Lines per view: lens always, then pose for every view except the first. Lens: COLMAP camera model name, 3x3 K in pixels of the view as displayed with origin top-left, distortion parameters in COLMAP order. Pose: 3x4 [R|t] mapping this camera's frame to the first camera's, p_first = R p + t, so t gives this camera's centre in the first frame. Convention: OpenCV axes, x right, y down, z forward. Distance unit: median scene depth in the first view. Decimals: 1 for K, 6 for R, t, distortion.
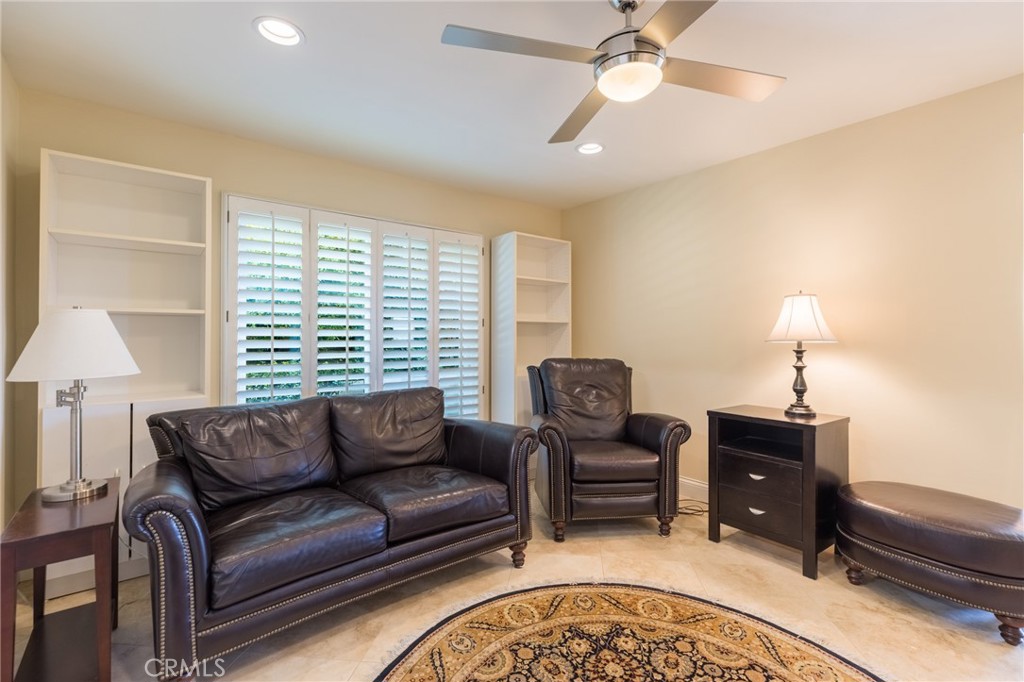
lens RADIAL K [[470.5, 0, 533.9], [0, 470.5, 326.3], [0, 0, 1]] dist [0.011448, 0.000535]
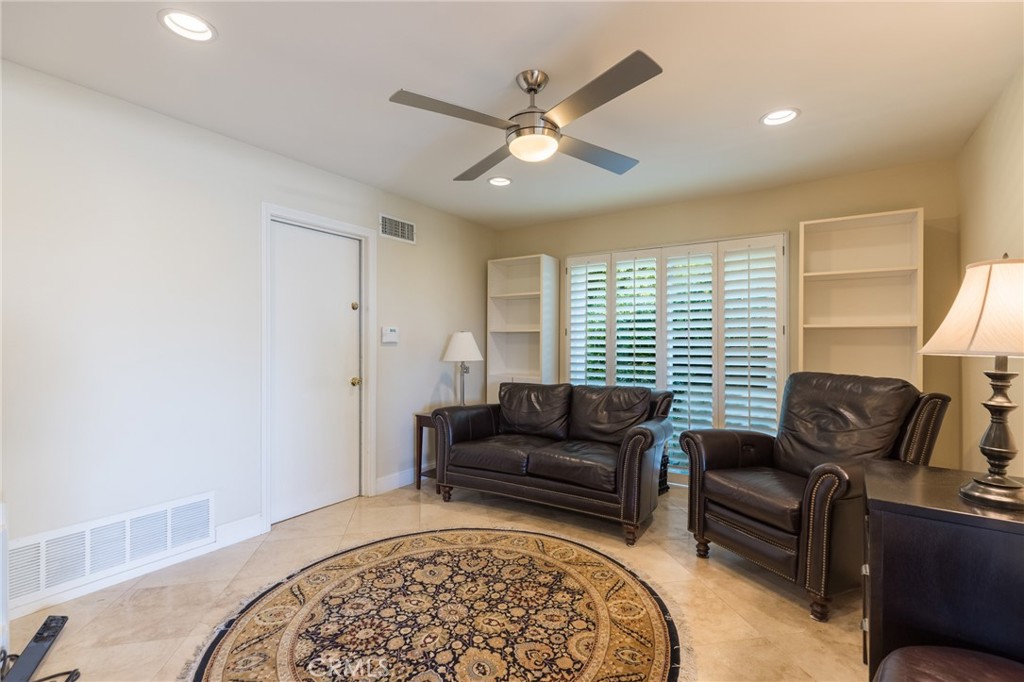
lens RADIAL K [[470.5, 0, 514.4], [0, 470.5, 344.8], [0, 0, 1]] dist [0.011448, 0.000535]
pose [[0.295802, 0.002414, -0.955246, 1.018153], [0.012310, 0.999904, 0.006339, 0.012271], [0.955170, -0.013634, 0.295743, 0.415132]]
